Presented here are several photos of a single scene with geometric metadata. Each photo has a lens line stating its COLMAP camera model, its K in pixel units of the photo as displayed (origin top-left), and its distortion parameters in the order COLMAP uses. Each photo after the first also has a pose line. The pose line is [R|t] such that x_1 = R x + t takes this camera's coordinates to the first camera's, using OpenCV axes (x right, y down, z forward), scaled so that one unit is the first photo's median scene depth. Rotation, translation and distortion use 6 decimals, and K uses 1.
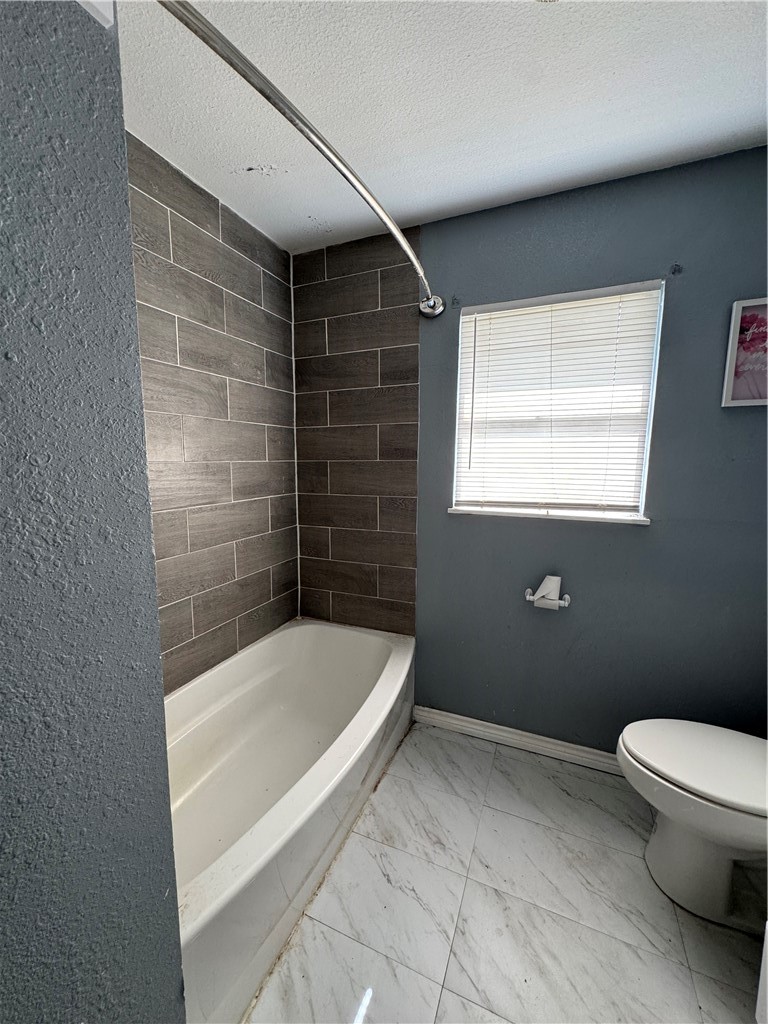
lens RADIAL K [[410.3, 0, 384.0], [0, 410.3, 512.0], [0, 0, 1]] dist [-0.002362, 0.000938]
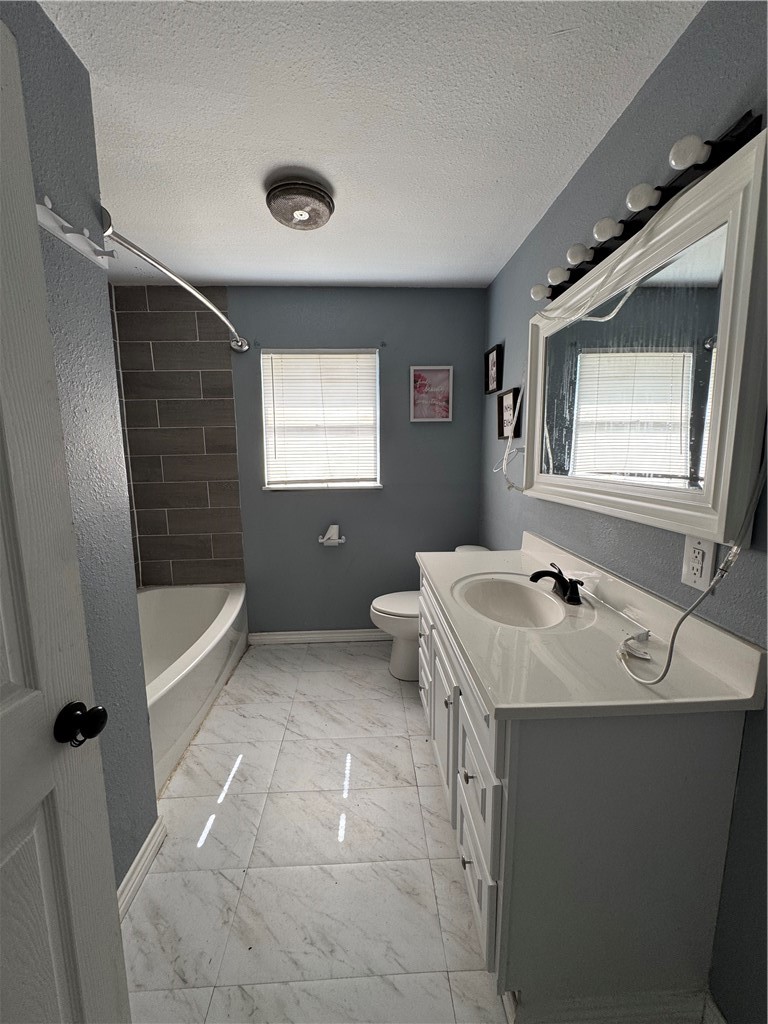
lens RADIAL K [[410.3, 0, 384.0], [0, 410.3, 512.0], [0, 0, 1]] dist [-0.002362, 0.000938]
pose [[0.897063, -0.076638, 0.435207, -0.101339], [0.072301, 0.997030, 0.026545, 0.077330], [-0.435948, 0.007653, 0.899939, -0.512984]]
